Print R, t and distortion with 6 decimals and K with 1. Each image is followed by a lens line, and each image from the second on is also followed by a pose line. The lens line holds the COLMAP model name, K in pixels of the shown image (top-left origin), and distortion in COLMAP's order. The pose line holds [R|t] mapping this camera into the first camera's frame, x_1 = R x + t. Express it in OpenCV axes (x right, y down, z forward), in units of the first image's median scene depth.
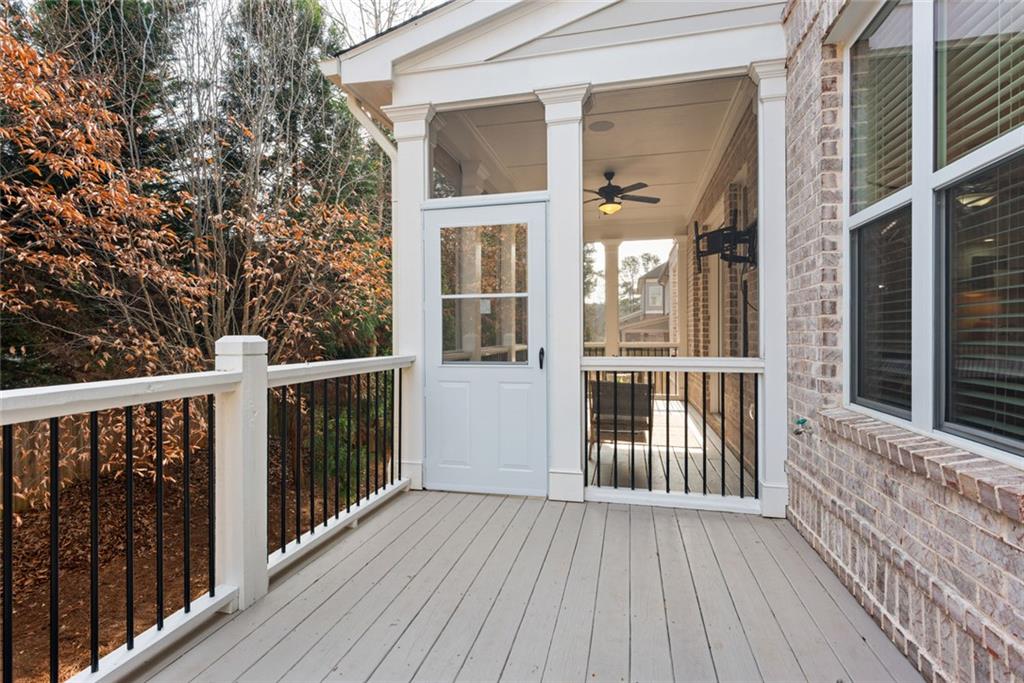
lens RADIAL K [[522.6, 0, 511.0], [0, 522.6, 355.8], [0, 0, 1]] dist [-0.002208, -0.000096]
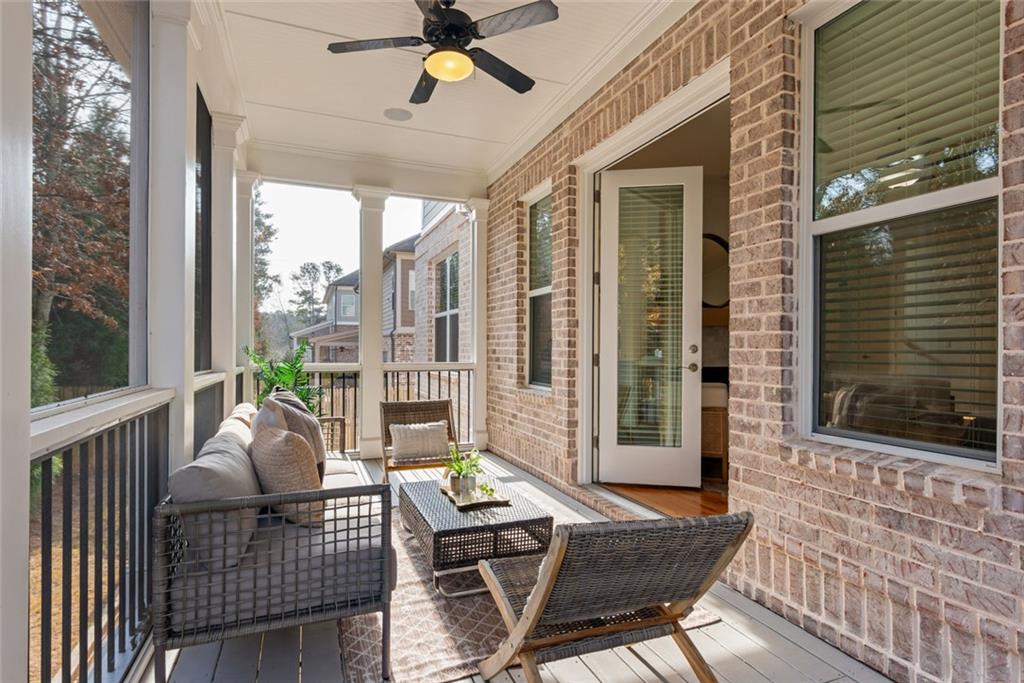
lens RADIAL K [[522.6, 0, 511.0], [0, 522.6, 355.8], [0, 0, 1]] dist [-0.002208, -0.000096]
pose [[0.823606, 0.008800, 0.567094, -0.002611], [0.006137, 0.999683, -0.024425, -0.004083], [-0.567129, 0.023597, 0.823291, 0.102050]]
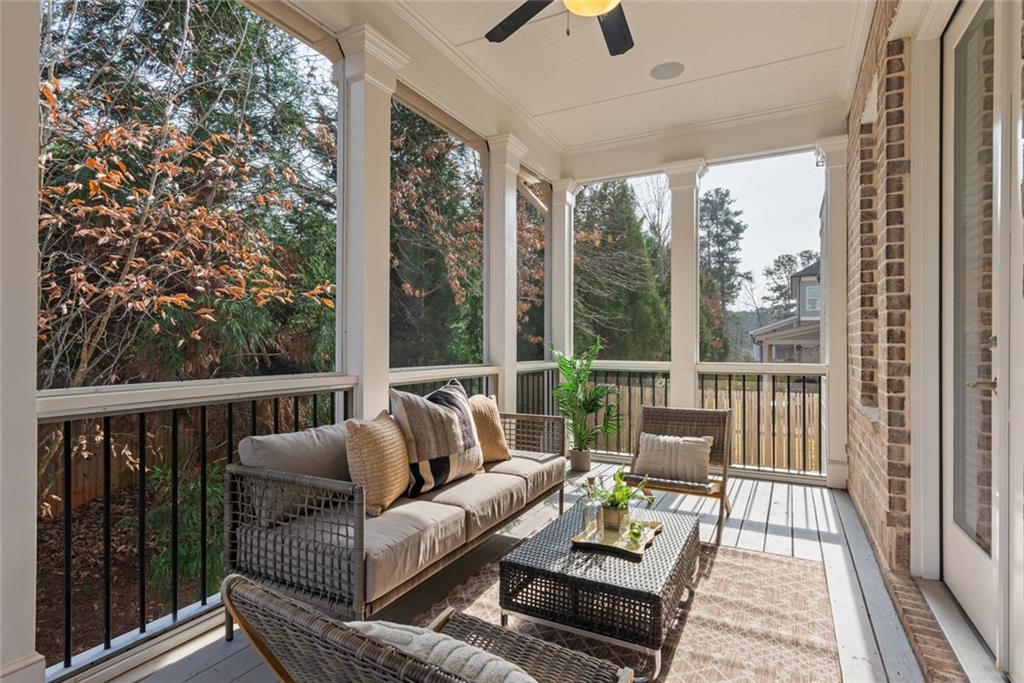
lens RADIAL K [[531.6, 0, 499.1], [0, 531.6, 342.4], [0, 0, 1]] dist [0.005811, 0.000698]
pose [[0.962409, 0.016660, -0.271092, 0.038975], [-0.028066, 0.998874, -0.038254, -0.004419], [0.270150, 0.044424, 0.961793, 0.106688]]
